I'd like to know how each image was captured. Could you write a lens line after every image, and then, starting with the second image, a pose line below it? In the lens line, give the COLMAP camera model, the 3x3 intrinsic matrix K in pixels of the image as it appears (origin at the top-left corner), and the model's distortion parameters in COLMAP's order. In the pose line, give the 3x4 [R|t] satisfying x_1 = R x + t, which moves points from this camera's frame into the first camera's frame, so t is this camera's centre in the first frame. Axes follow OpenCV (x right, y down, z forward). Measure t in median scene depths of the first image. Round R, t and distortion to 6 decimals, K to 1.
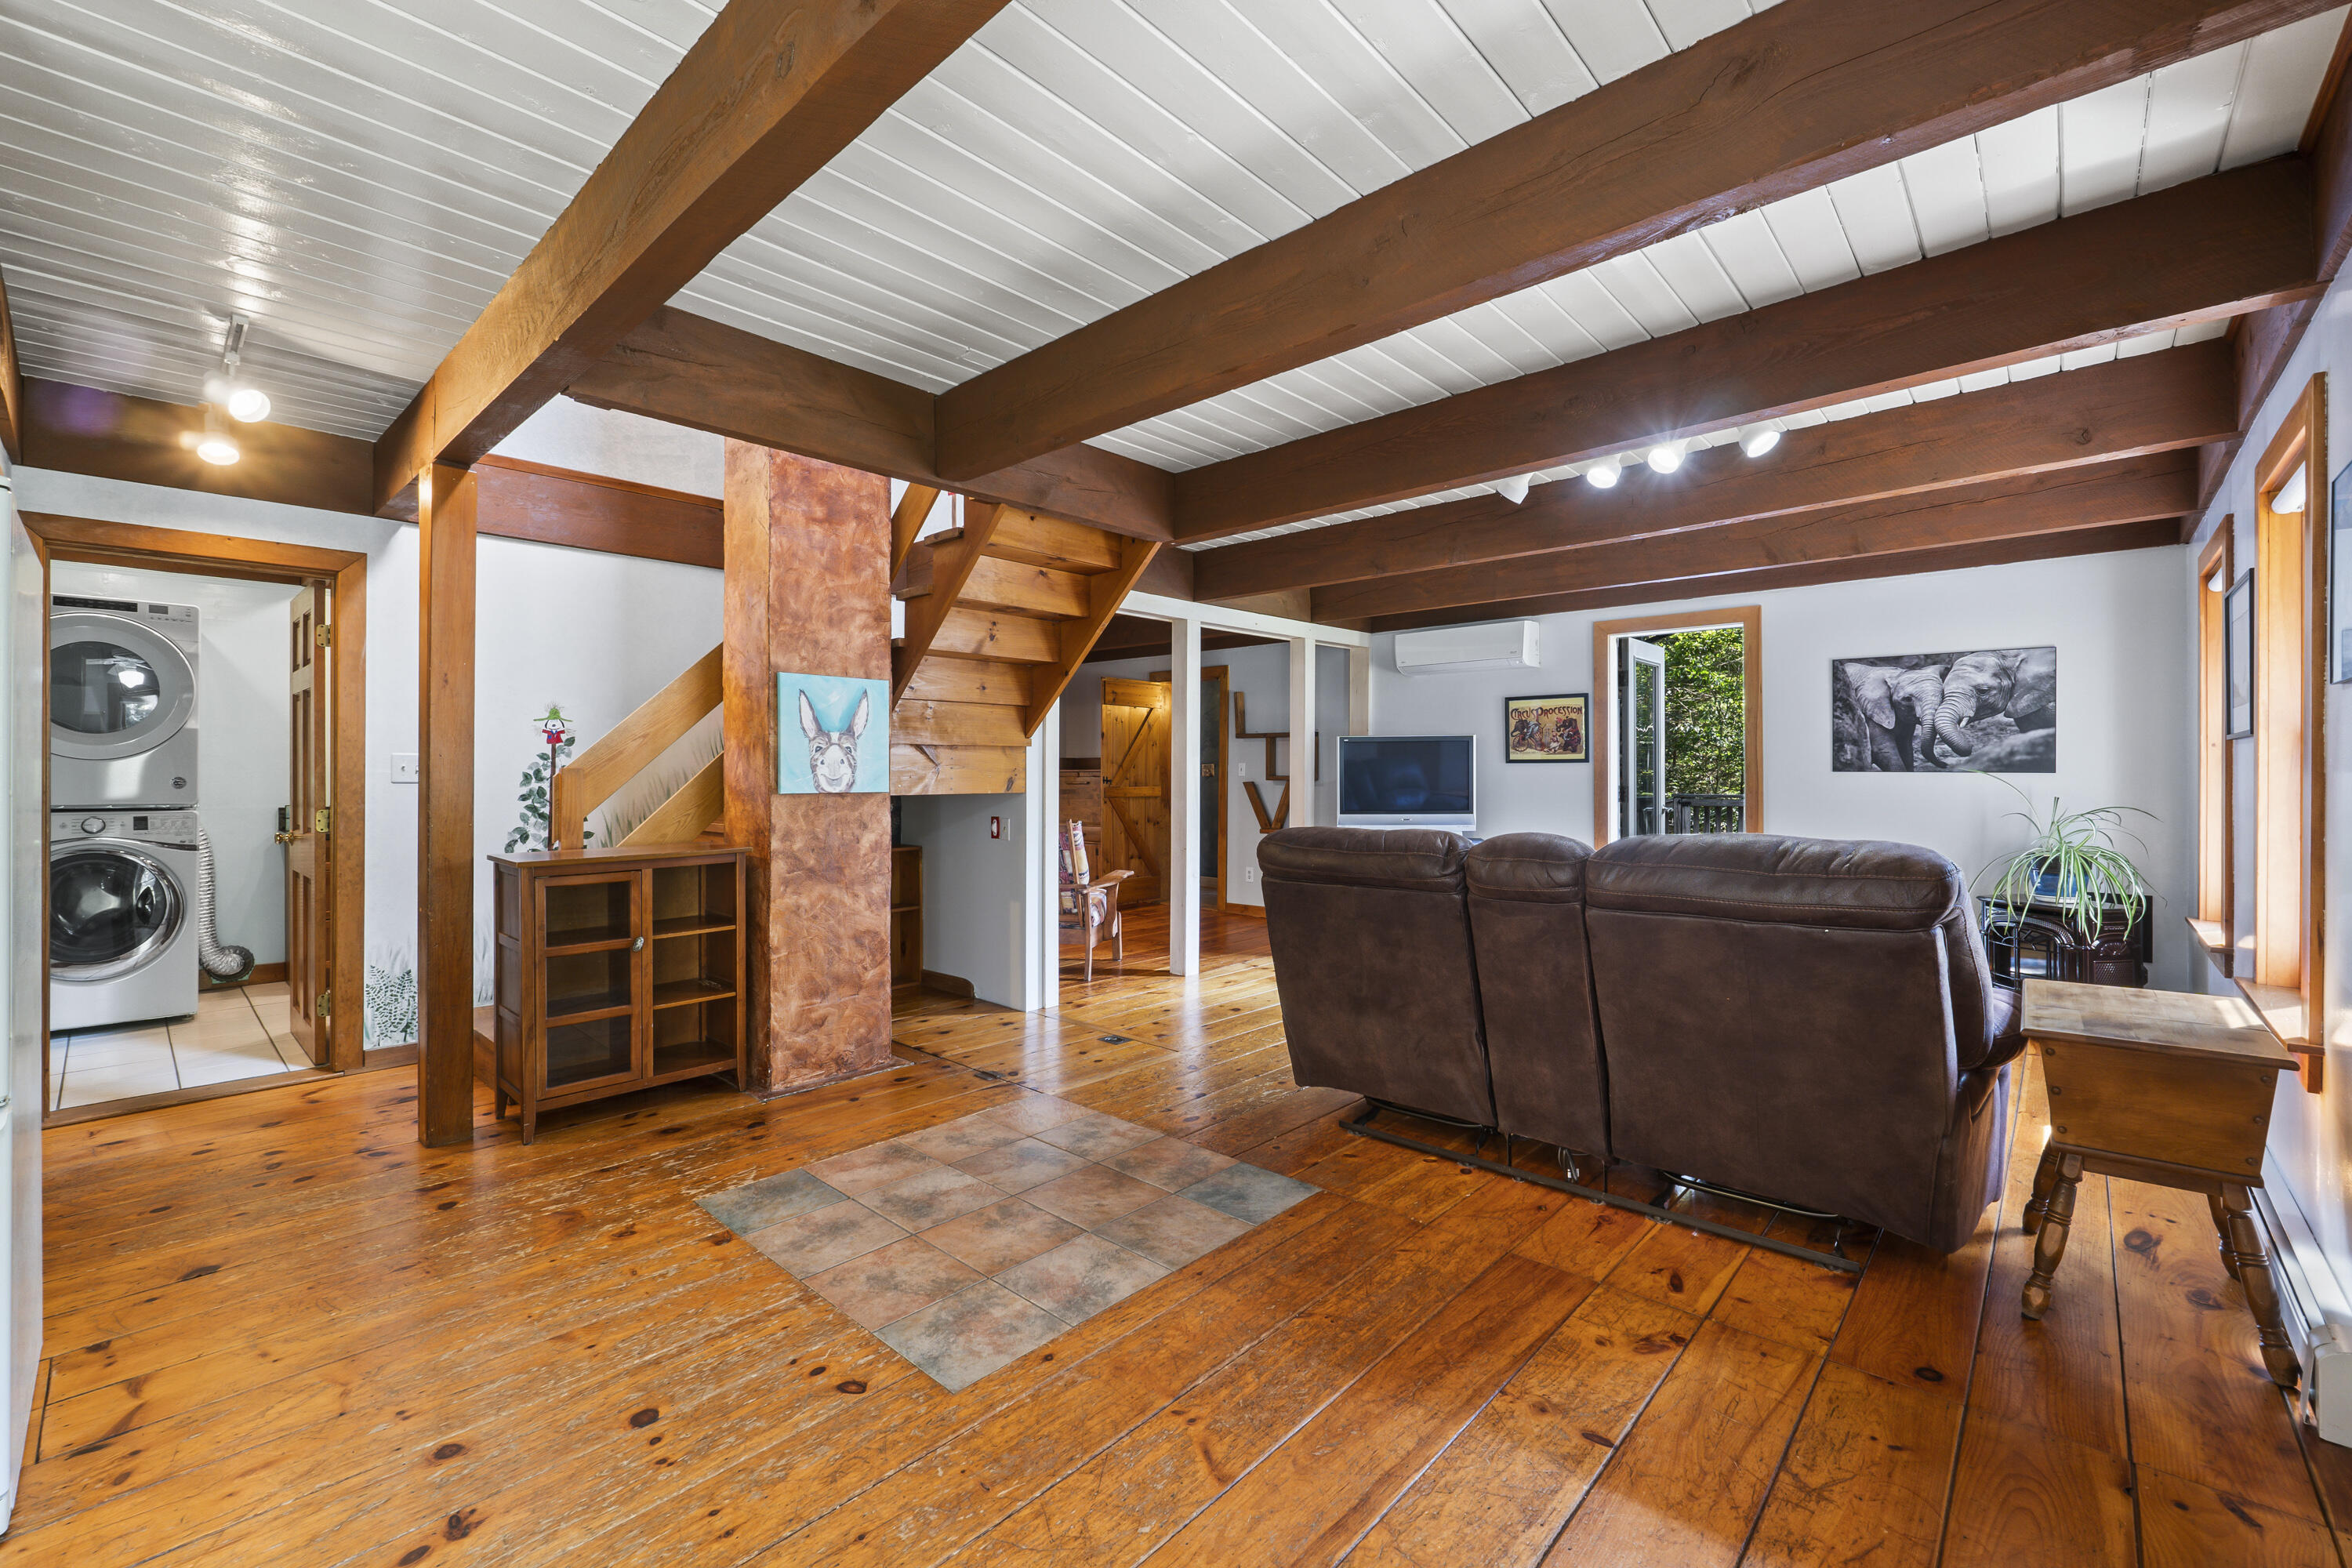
lens RADIAL K [[967.7, 0, 1172.2], [0, 967.7, 770.0], [0, 0, 1]] dist [-0.001853, -0.000185]
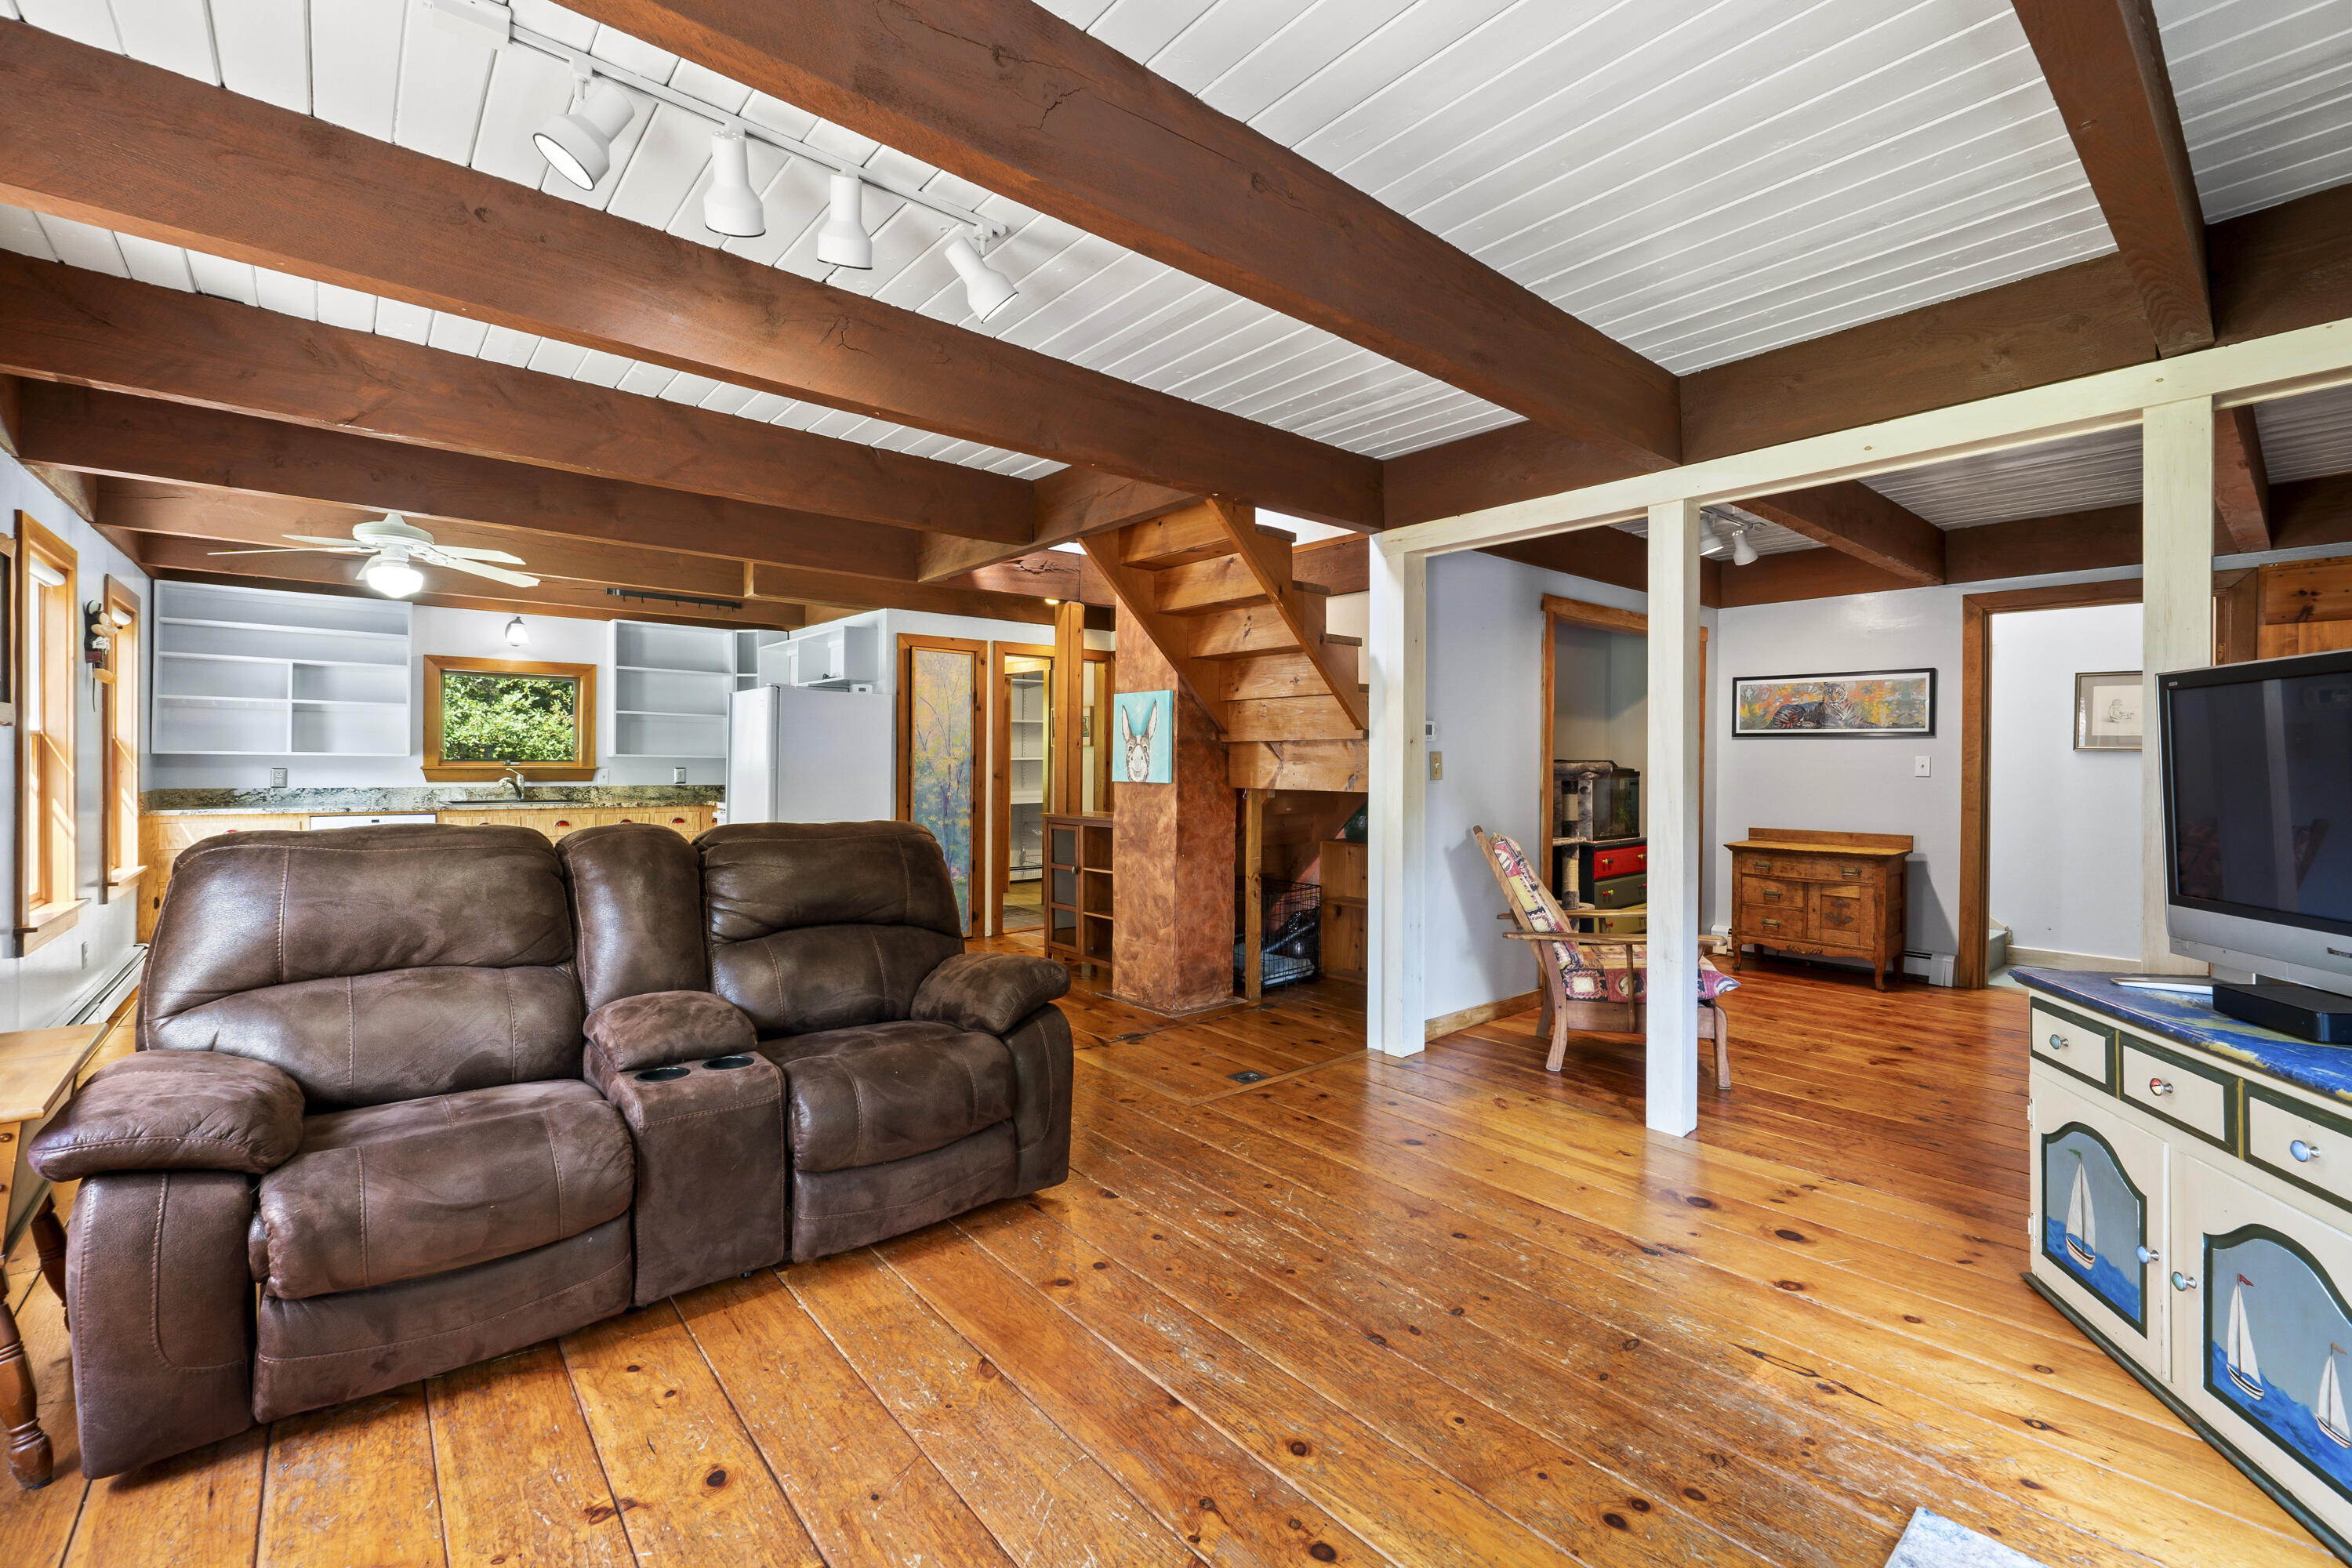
lens RADIAL K [[967.7, 0, 1162.4], [0, 967.7, 764.7], [0, 0, 1]] dist [-0.001853, -0.000185]
pose [[-0.109228, 0.005188, -0.994003, 0.928505], [-0.002037, 0.999983, 0.005443, -0.006926], [0.994015, 0.002619, -0.109215, 1.164958]]
